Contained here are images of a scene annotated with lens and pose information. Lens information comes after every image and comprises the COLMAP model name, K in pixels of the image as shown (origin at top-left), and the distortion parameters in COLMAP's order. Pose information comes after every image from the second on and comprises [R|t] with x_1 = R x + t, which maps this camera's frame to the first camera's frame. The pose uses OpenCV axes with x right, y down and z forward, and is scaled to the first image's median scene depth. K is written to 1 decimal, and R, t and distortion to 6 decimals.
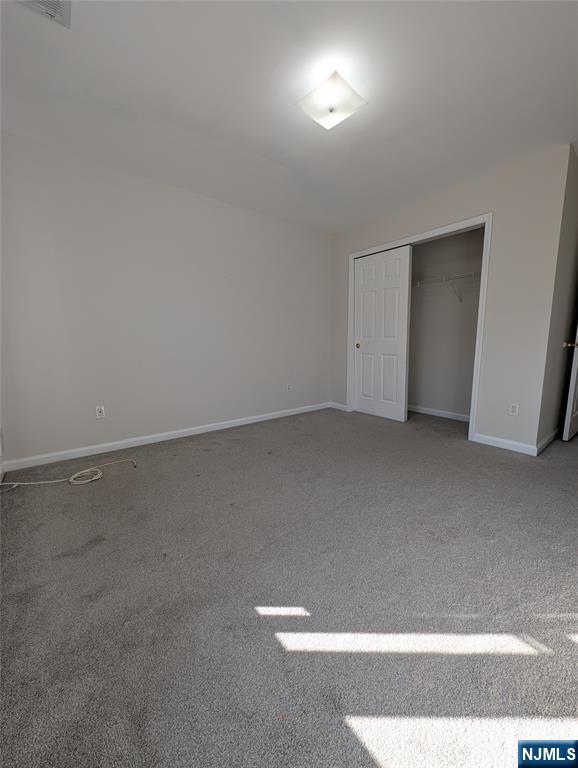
lens RADIAL K [[295.3, 0, 289.0], [0, 295.3, 384.0], [0, 0, 1]] dist [-0.001457, -0.000129]
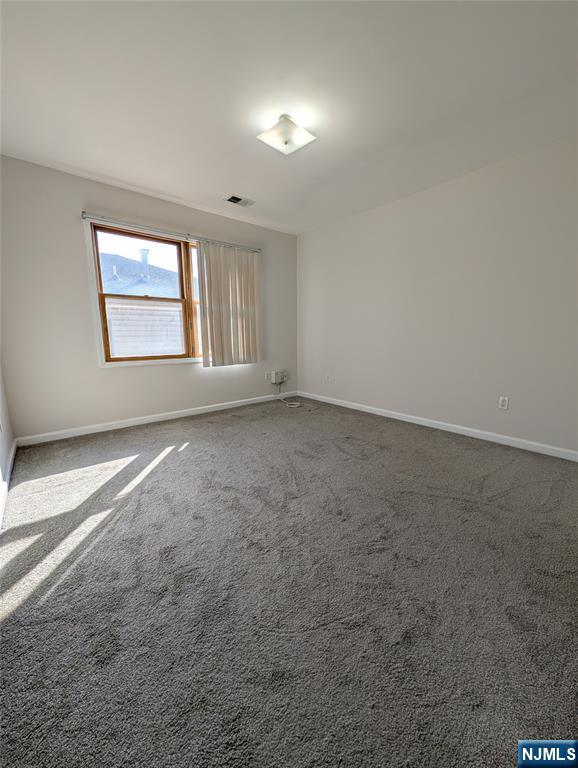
lens RADIAL K [[295.3, 0, 289.0], [0, 295.3, 384.0], [0, 0, 1]] dist [-0.001457, -0.000129]
pose [[0.018046, 0.178293, -0.983812, 2.329171], [-0.135852, 0.975284, 0.174255, -0.295035], [0.990565, 0.130508, 0.041822, 1.702206]]
